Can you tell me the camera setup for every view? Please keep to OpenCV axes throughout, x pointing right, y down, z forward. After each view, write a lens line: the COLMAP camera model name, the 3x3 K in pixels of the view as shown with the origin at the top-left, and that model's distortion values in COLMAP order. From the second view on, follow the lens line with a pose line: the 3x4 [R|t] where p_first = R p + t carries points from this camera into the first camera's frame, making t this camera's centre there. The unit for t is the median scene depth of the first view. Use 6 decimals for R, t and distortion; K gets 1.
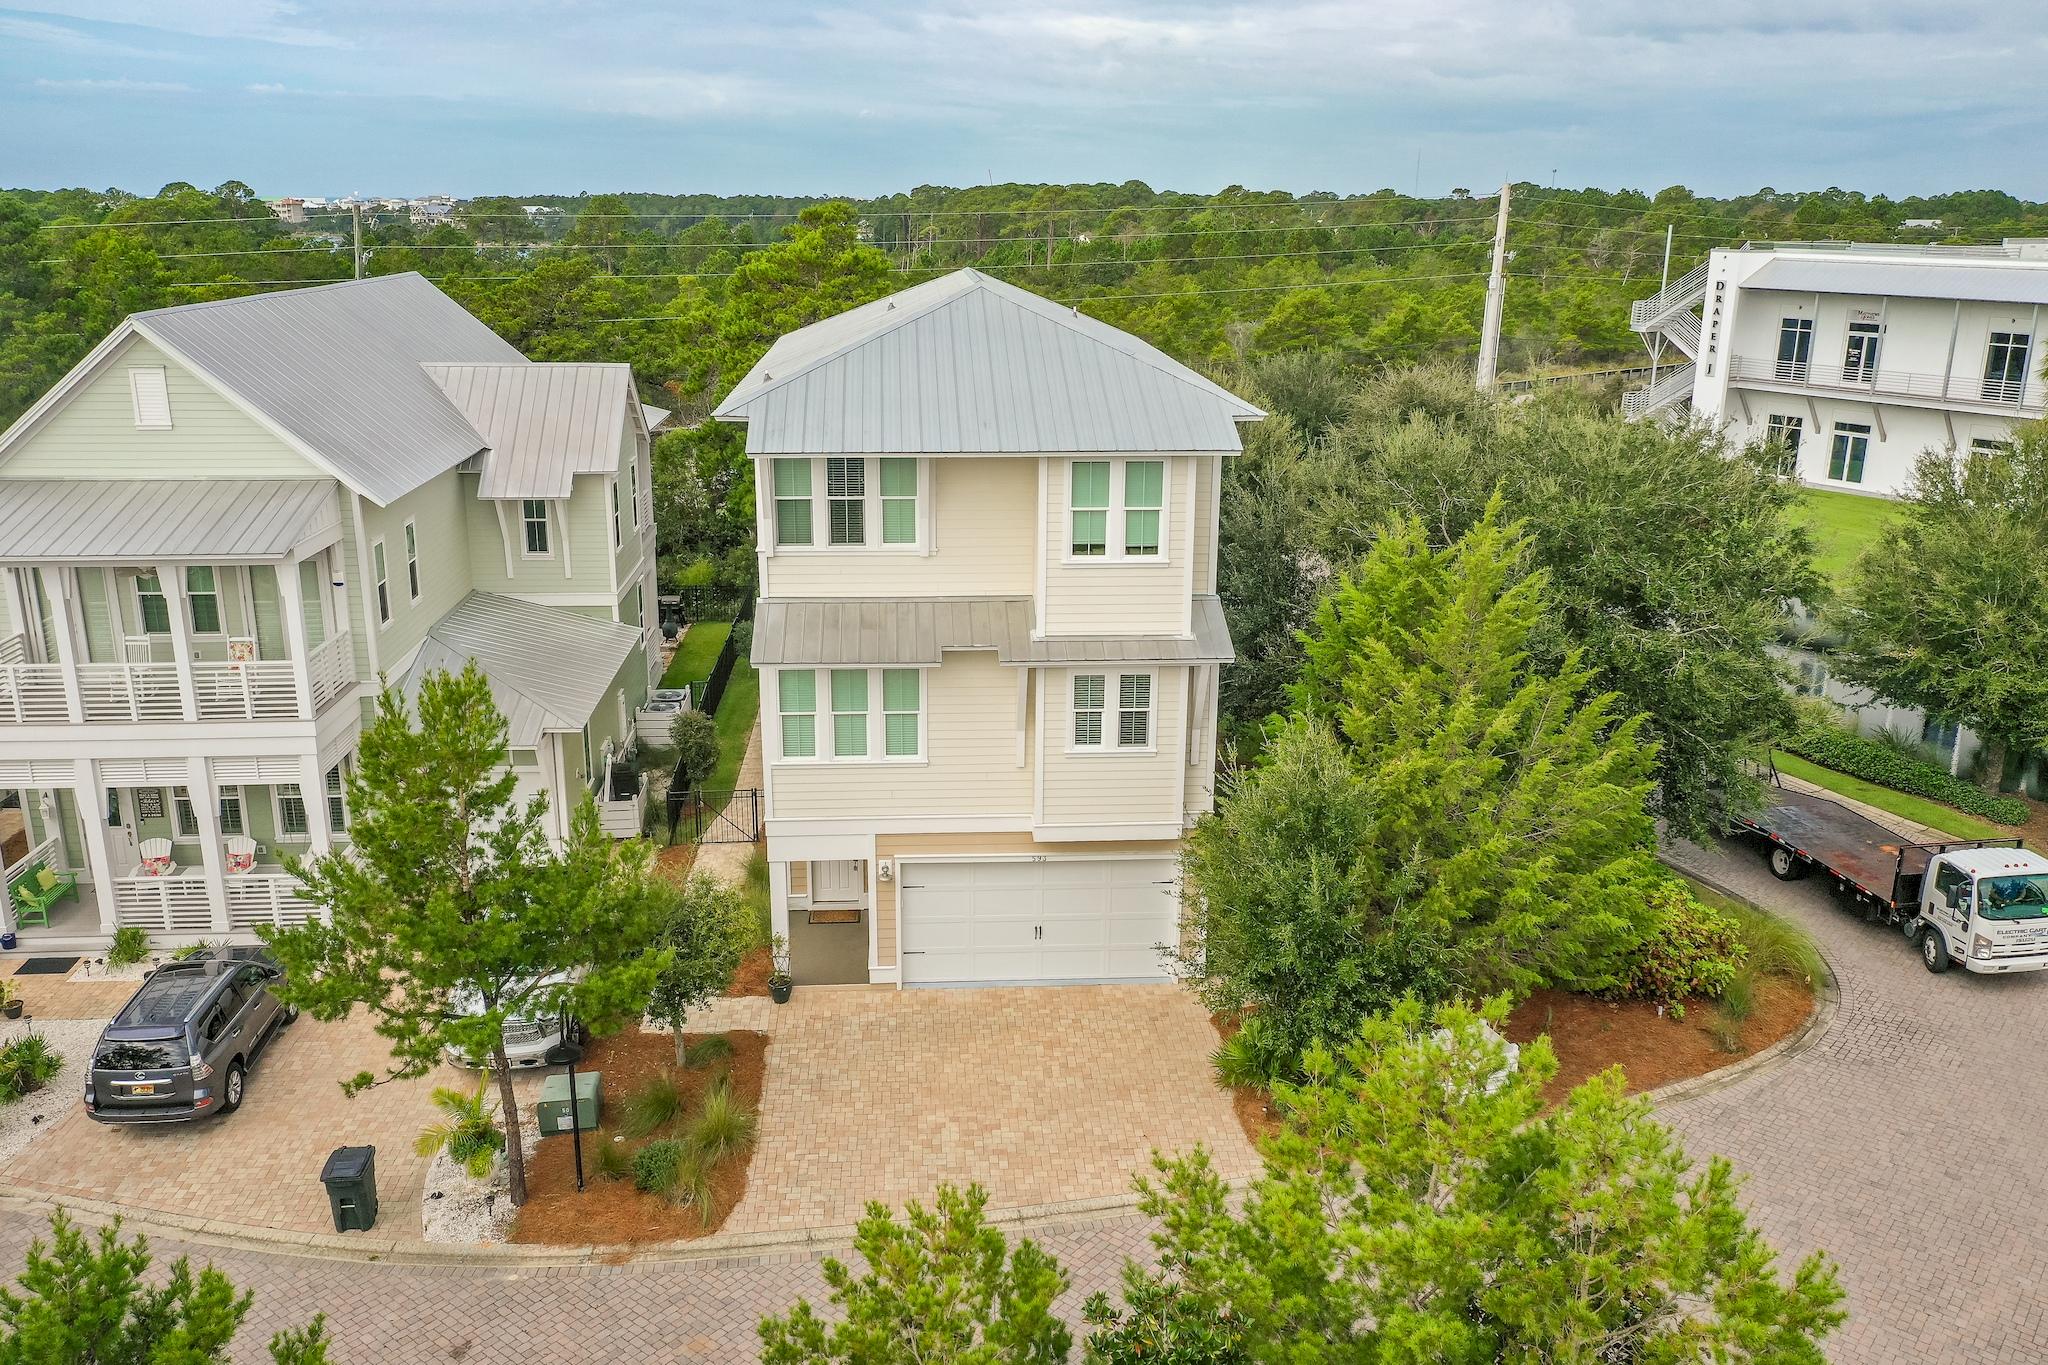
lens RADIAL K [[1636.6, 0, 1024.0], [0, 1636.6, 682.5], [0, 0, 1]] dist [-0.001254, 0.001271]
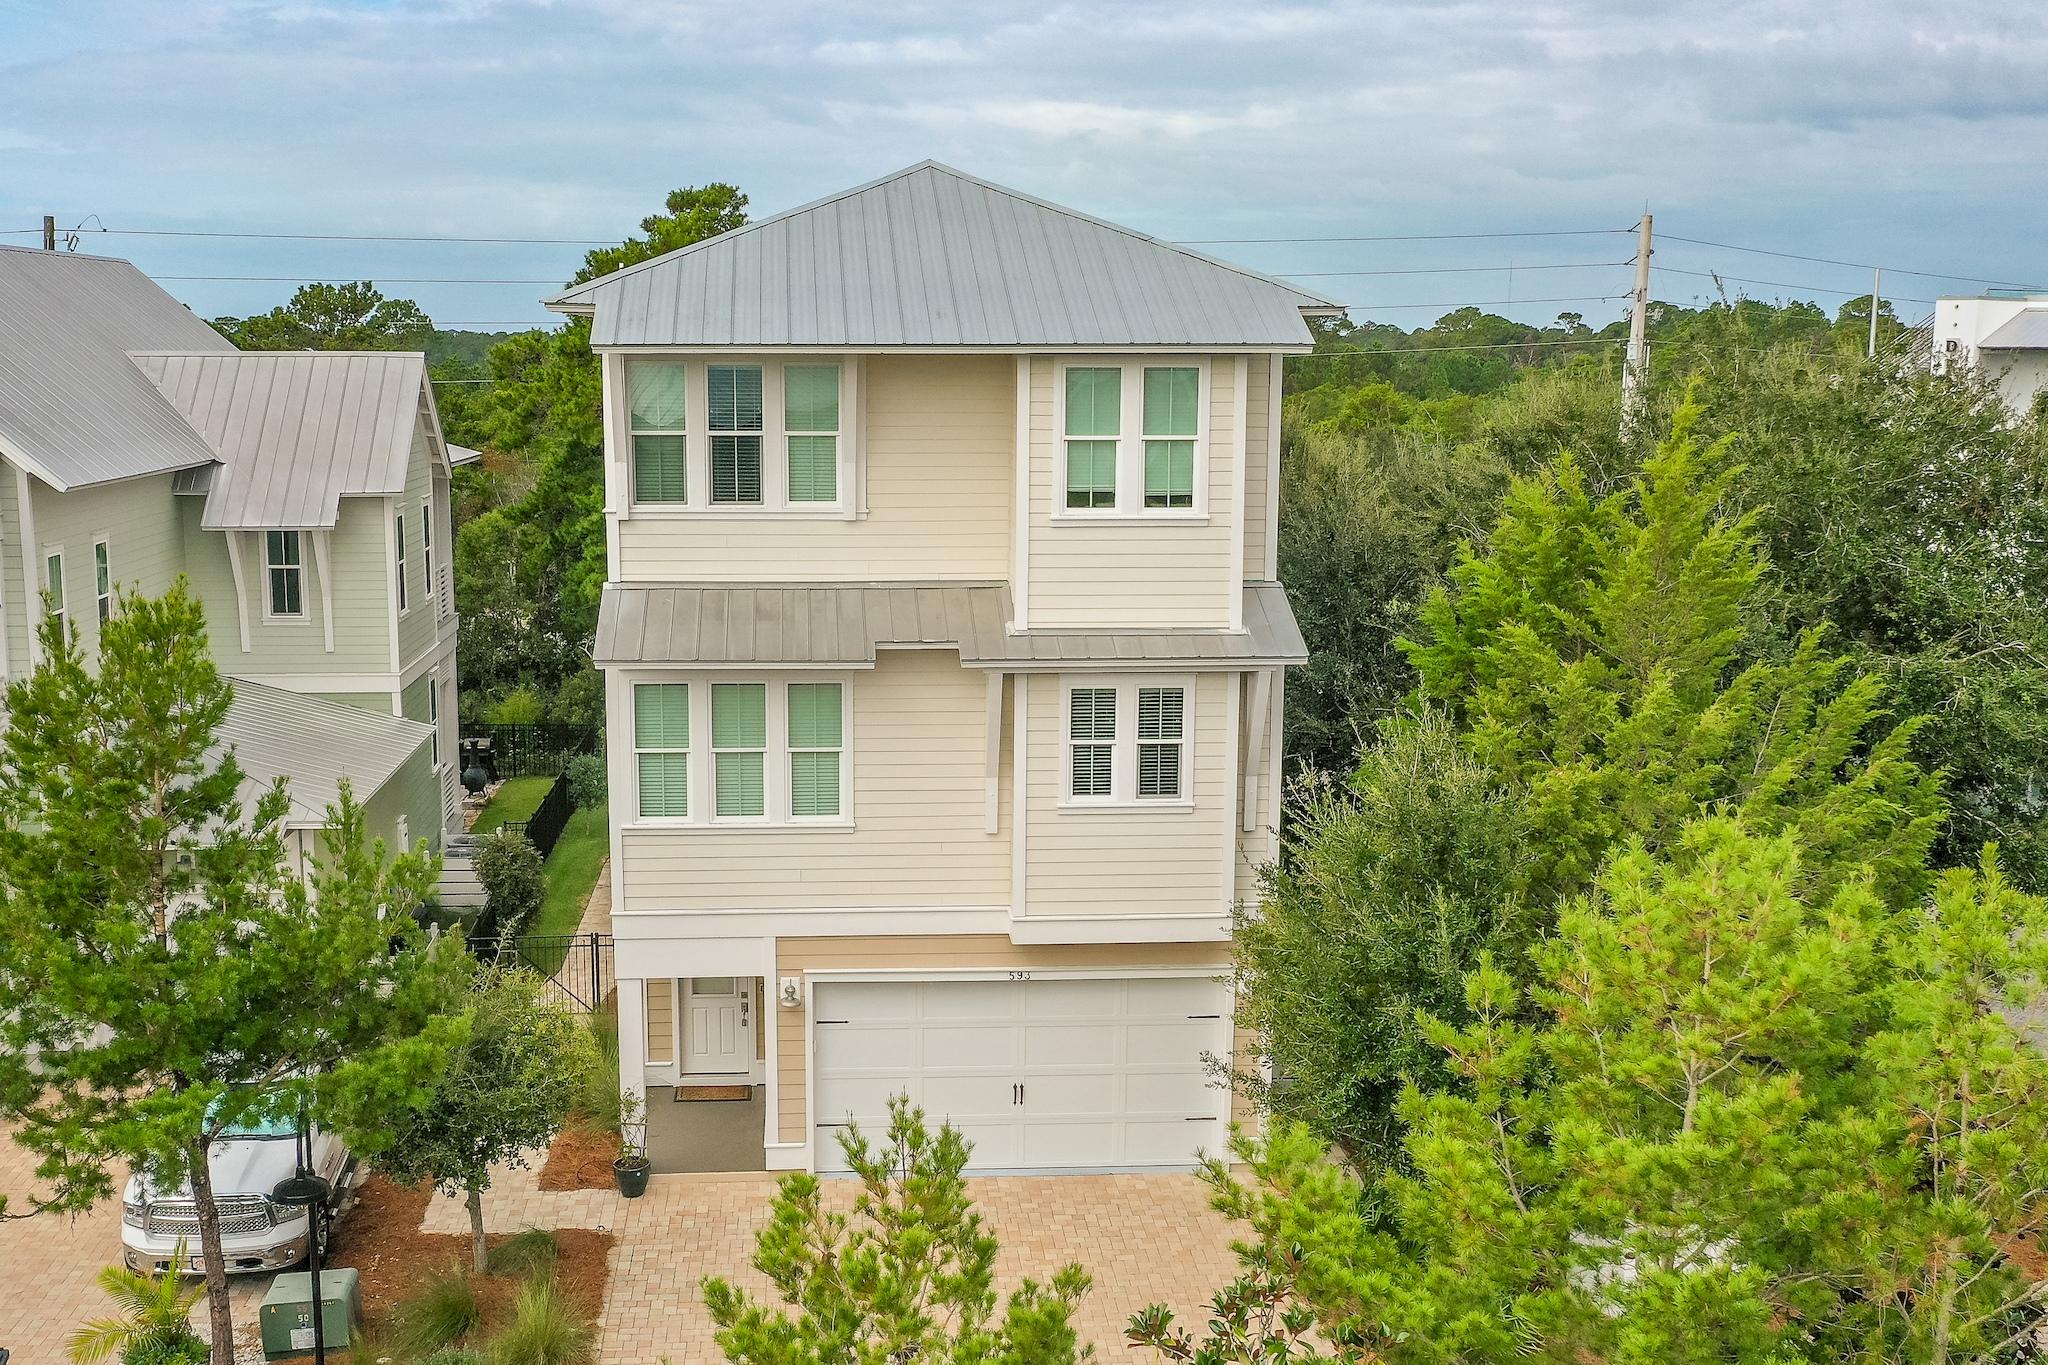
lens RADIAL K [[2329.0, 0, 974.1], [0, 2329.0, 682.8], [0, 0, 1]] dist [-0.007051, 0.012100]
pose [[0.999986, -0.005016, -0.001897, -0.007394], [0.004793, 0.994623, -0.103452, 0.091616], [0.002405, 0.103441, 0.994633, 0.041036]]
